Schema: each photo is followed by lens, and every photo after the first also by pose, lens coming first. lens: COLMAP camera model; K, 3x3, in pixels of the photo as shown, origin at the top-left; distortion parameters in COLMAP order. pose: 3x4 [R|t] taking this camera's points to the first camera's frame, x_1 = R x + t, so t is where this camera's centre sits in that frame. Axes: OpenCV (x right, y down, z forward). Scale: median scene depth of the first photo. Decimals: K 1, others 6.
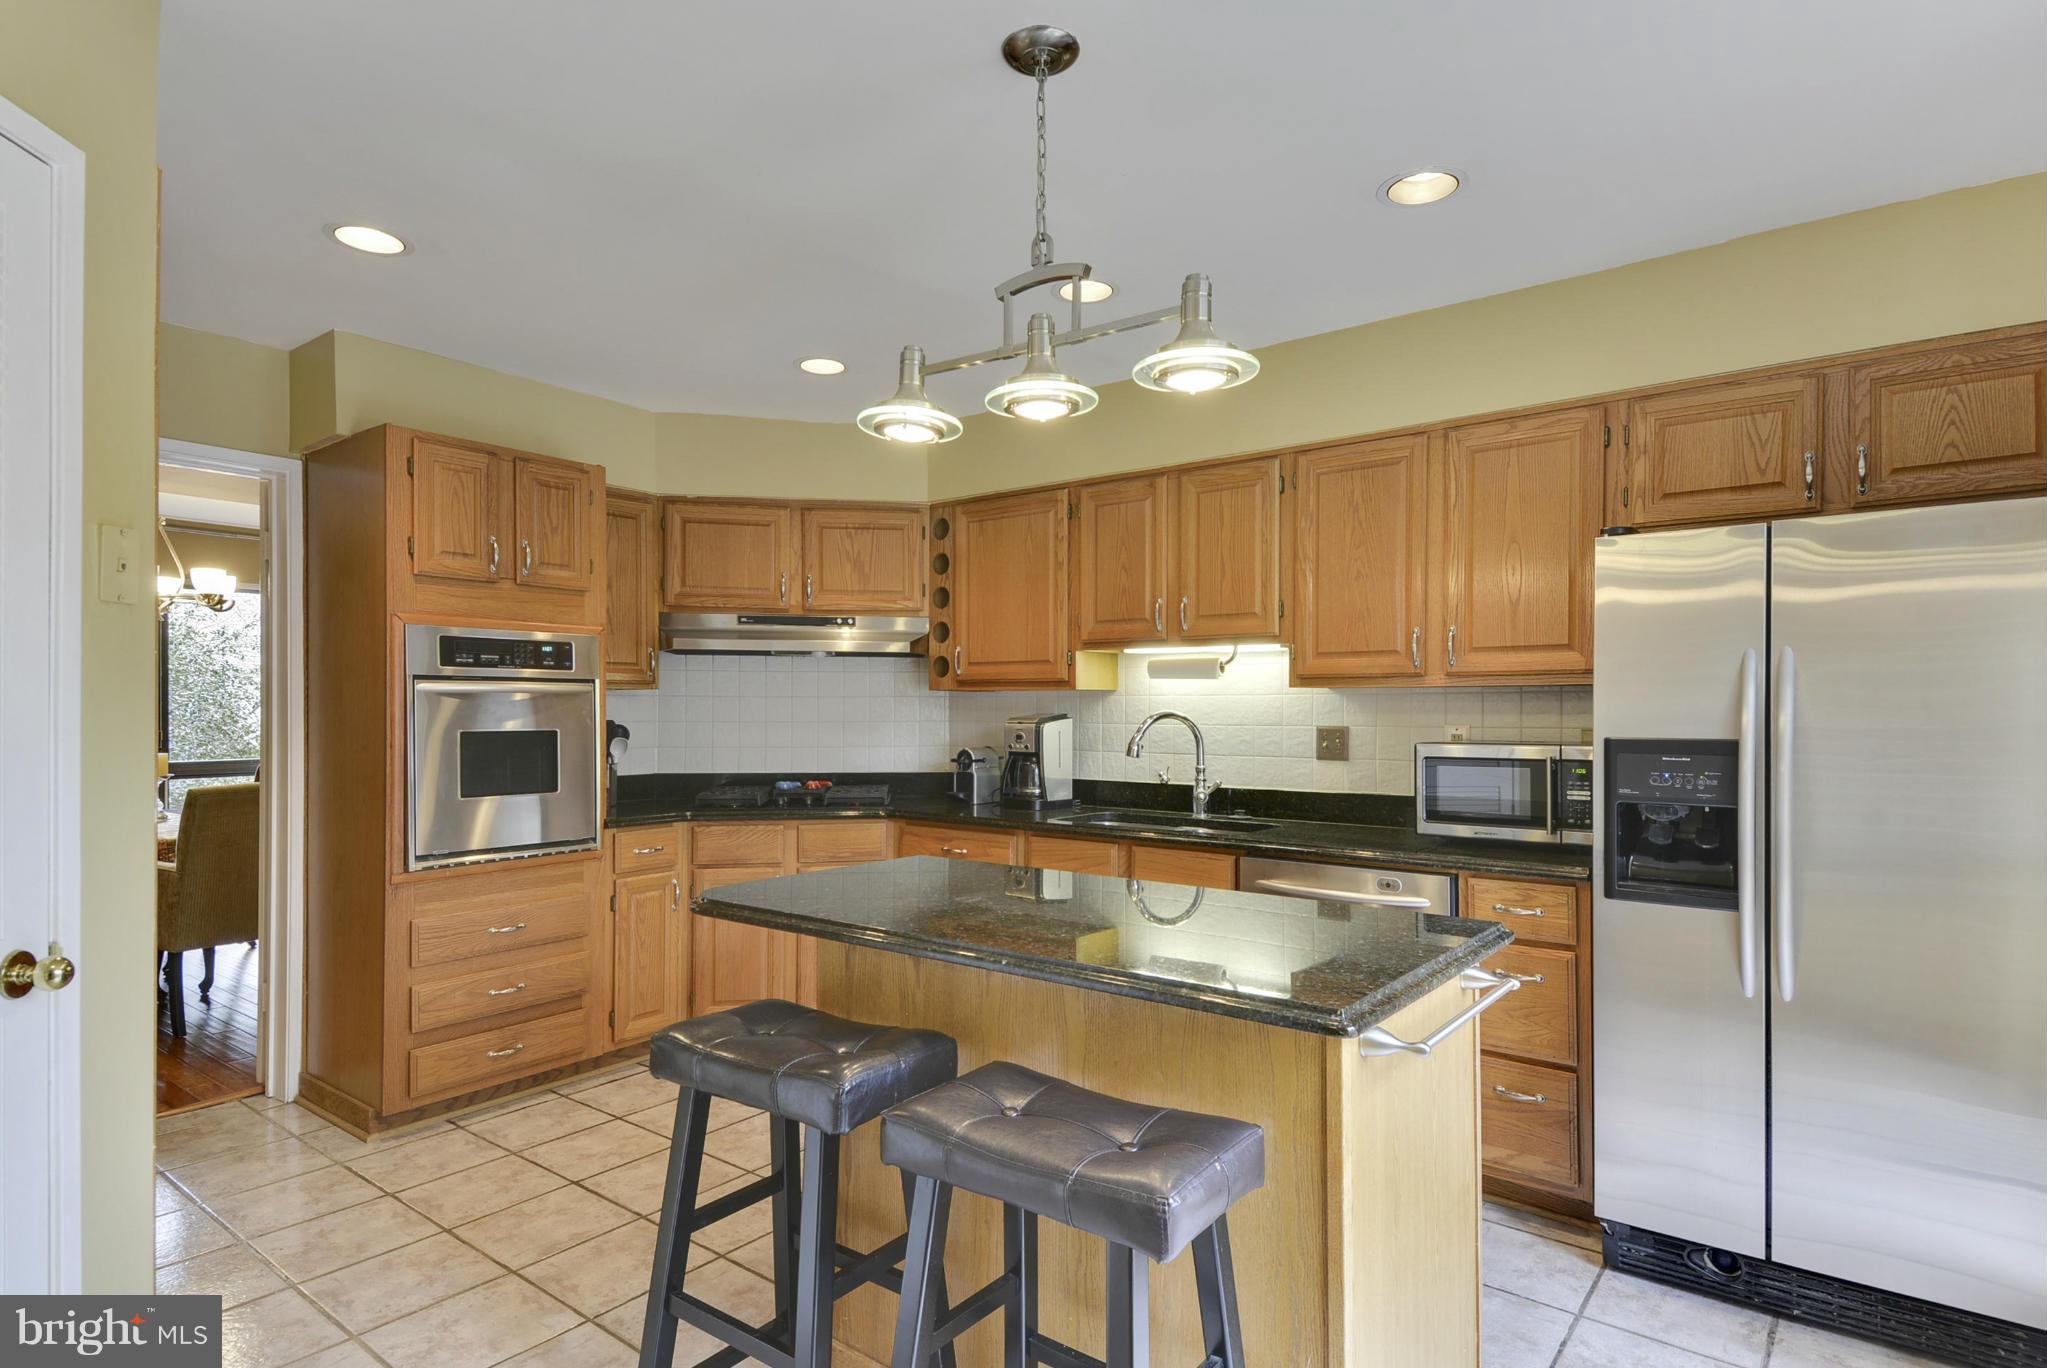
lens RADIAL K [[1076.4, 0, 1034.9], [0, 1076.4, 702.9], [0, 0, 1]] dist [0.017442, -0.000804]
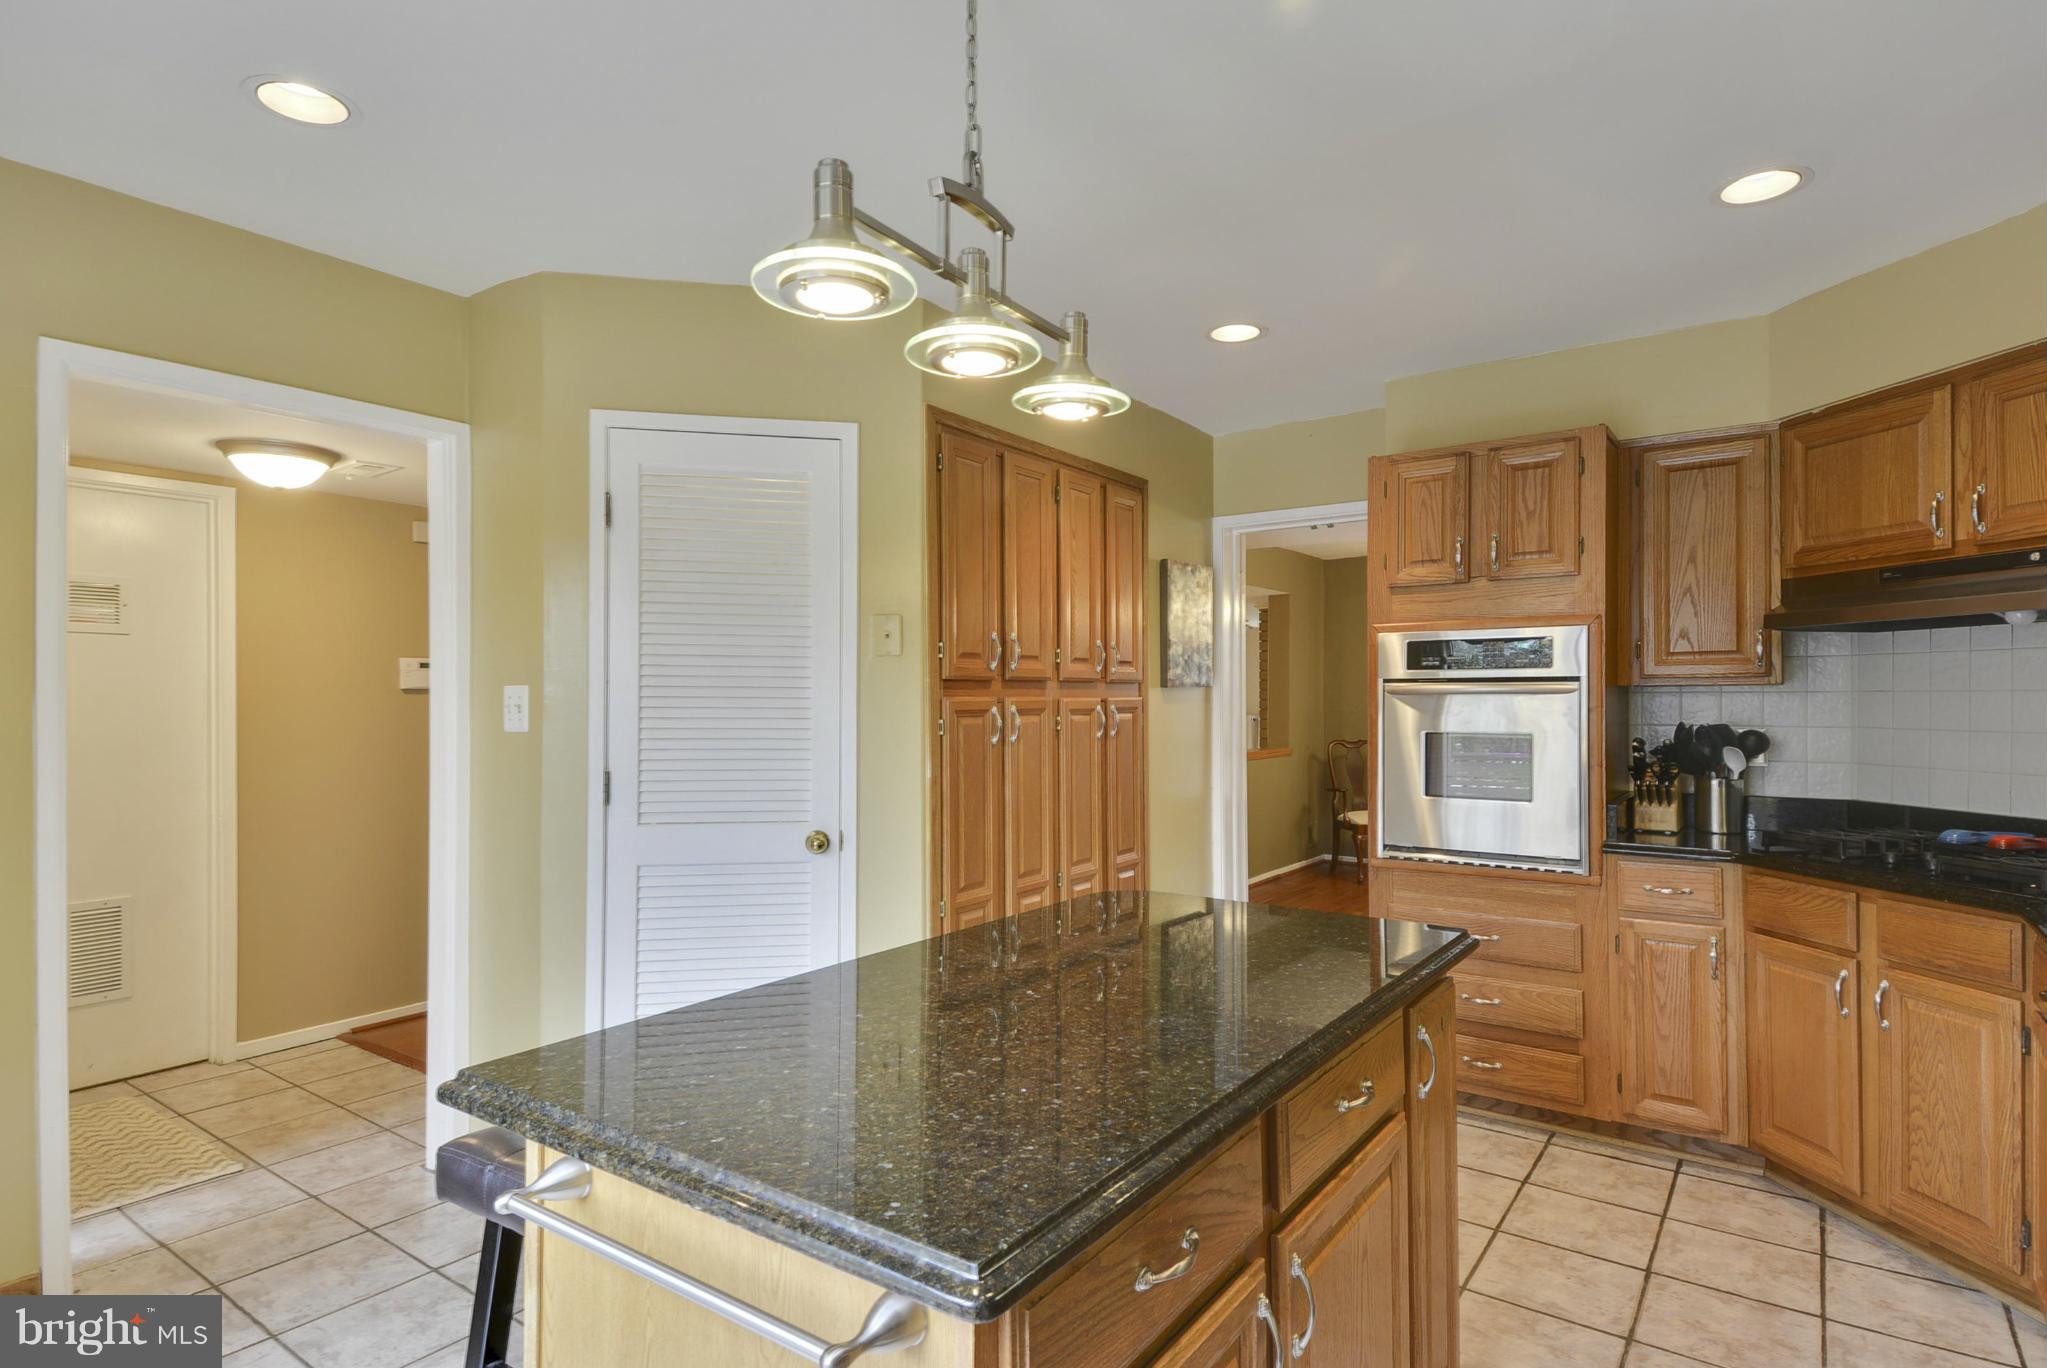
lens RADIAL K [[1076.4, 0, 1034.4], [0, 1076.4, 688.0], [0, 0, 1]] dist [0.017442, -0.000804]
pose [[0.014726, -0.014675, -0.999784, 0.462682], [0.008755, 0.999856, -0.014547, -0.003908], [0.999853, -0.008539, 0.014852, 0.566350]]
